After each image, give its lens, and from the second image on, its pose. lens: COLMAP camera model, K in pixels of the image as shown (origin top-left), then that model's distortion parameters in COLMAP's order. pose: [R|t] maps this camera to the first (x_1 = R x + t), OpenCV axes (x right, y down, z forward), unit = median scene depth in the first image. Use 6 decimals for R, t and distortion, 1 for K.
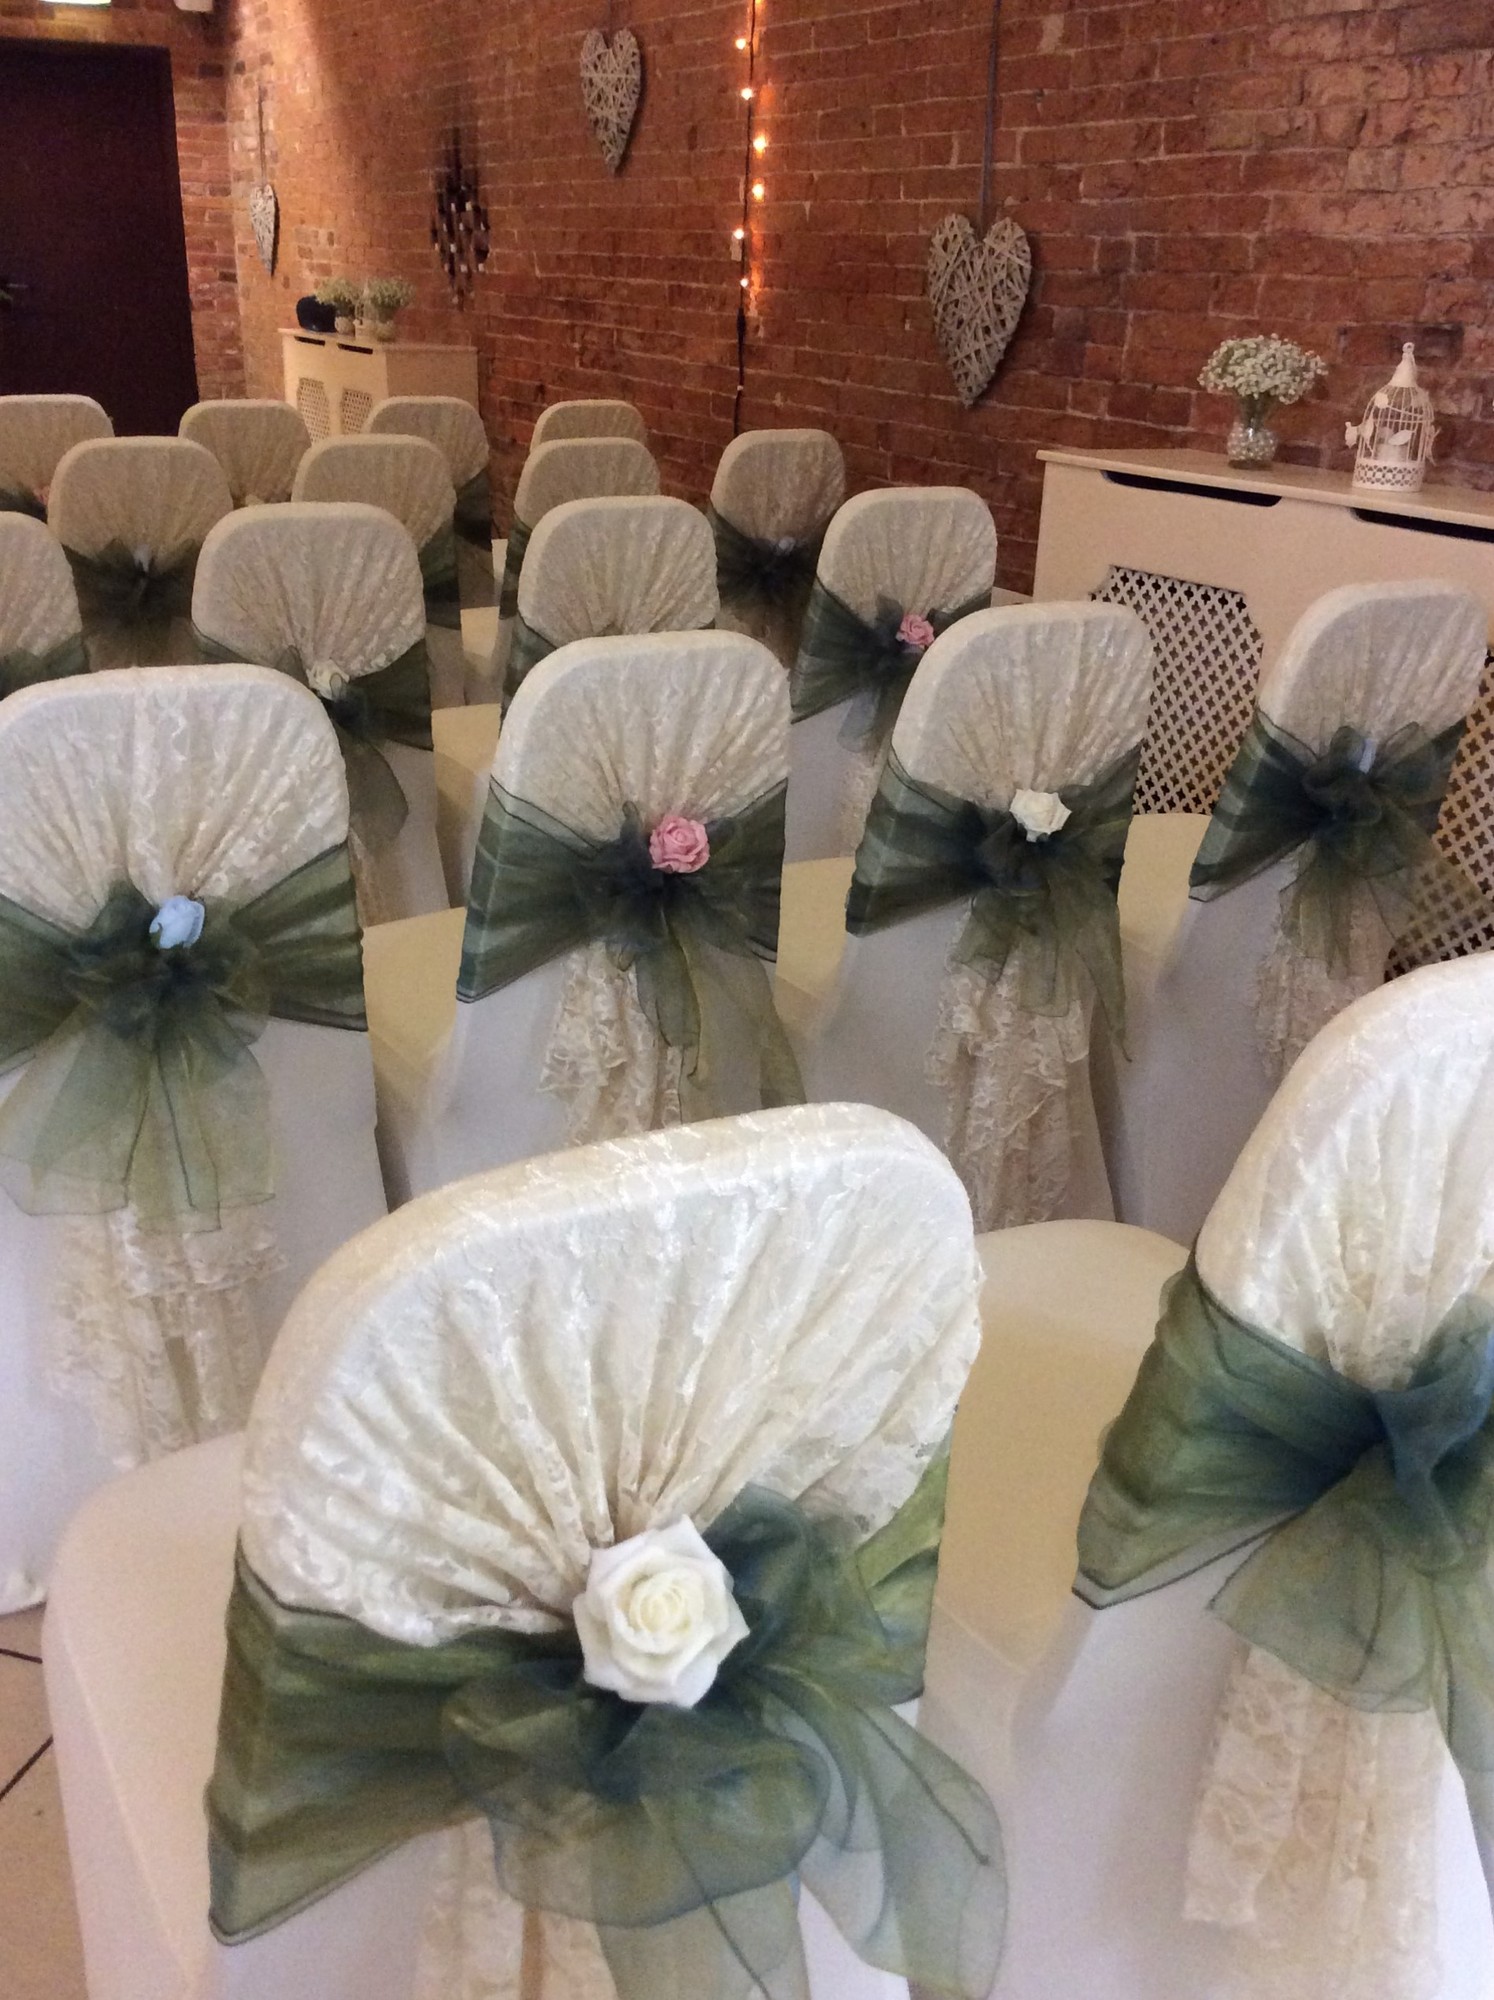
lens RADIAL K [[1862.4, 0, 747.0], [0, 1862.4, 1000.0], [0, 0, 1]] dist [0.062104, -0.097422]
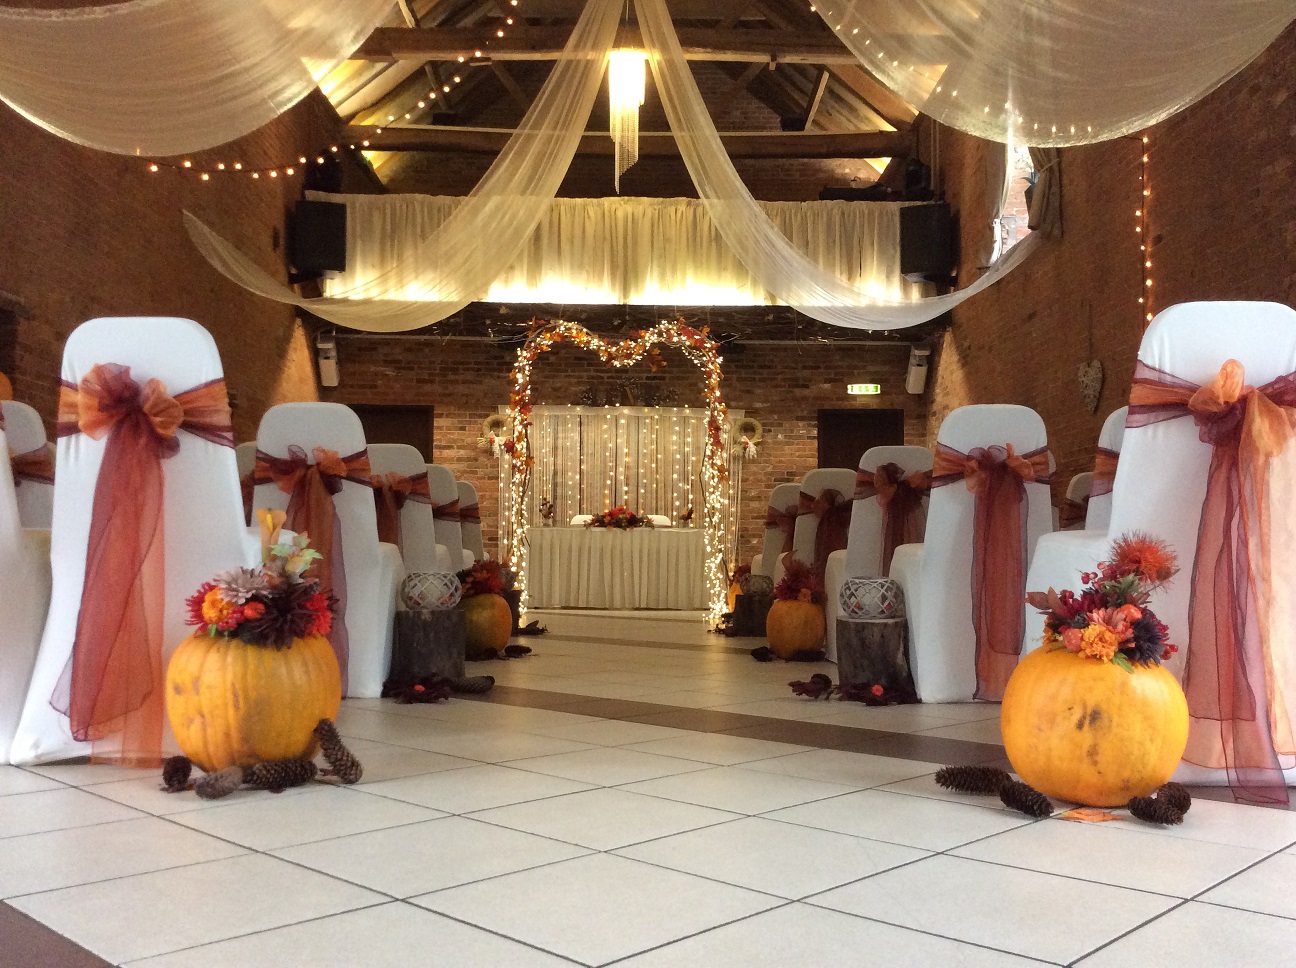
lens RADIAL K [[1174.1, 0, 630.2], [0, 1174.1, 485.4], [0, 0, 1]] dist [0.068129, -0.015313]
pose [[0.884489, -0.052103, -0.463642, 0.124688], [-0.154492, 0.904975, -0.396425, 0.401045], [0.440239, 0.422263, 0.792391, -0.508561]]
